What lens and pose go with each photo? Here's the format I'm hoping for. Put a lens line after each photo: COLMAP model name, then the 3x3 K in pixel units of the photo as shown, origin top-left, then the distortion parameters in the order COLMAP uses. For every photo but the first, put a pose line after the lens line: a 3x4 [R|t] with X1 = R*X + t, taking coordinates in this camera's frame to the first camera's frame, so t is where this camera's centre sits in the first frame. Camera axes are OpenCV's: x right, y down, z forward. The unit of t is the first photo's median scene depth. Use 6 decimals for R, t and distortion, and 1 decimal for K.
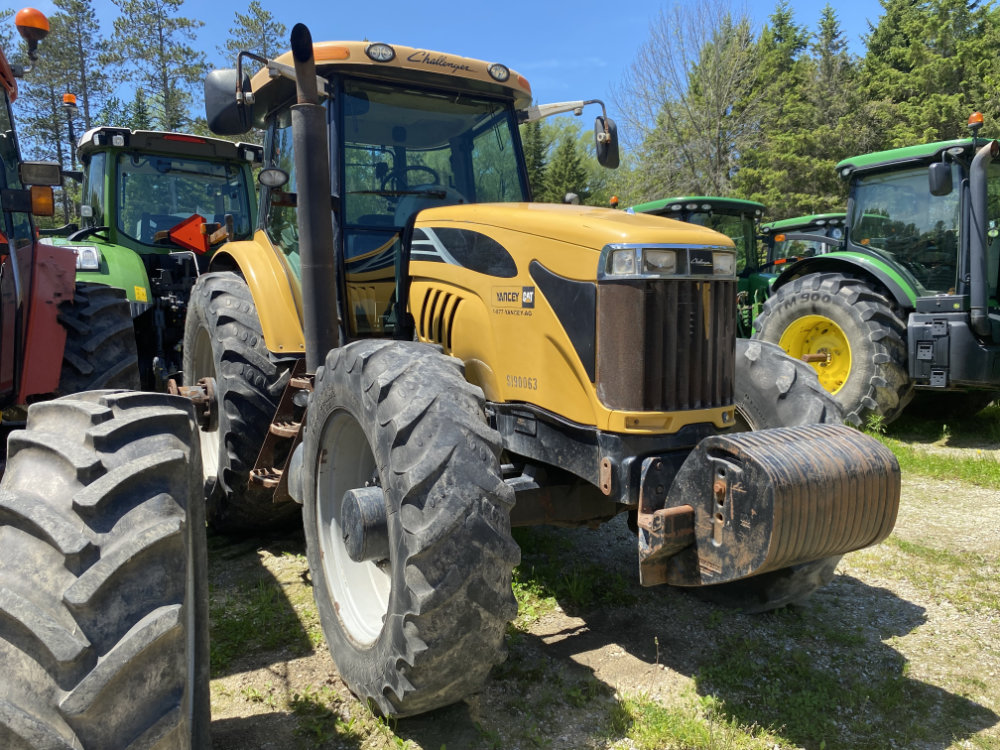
lens RADIAL K [[755.1, 0, 505.2], [0, 755.1, 351.2], [0, 0, 1]] dist [0.024474, -0.035356]
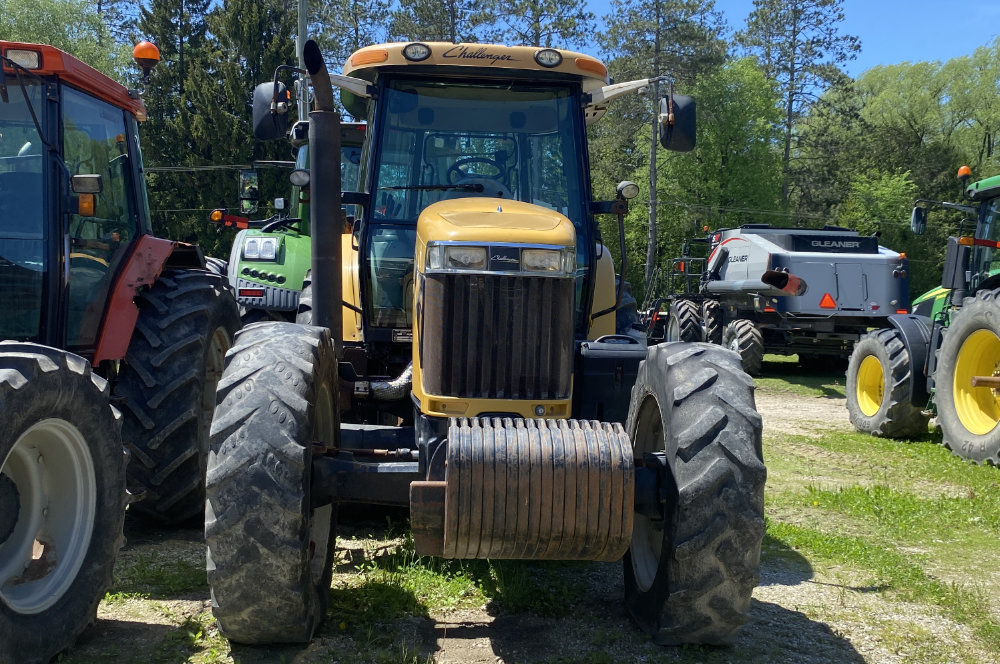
lens RADIAL K [[984.8, 0, 499.8], [0, 984.8, 334.4], [0, 0, 1]] dist [0.043516, 0.000000]
pose [[0.903102, 0.044582, -0.427105, 0.833993], [-0.059780, 0.997964, -0.022233, 0.017867], [0.425244, 0.045611, 0.903929, -0.231065]]
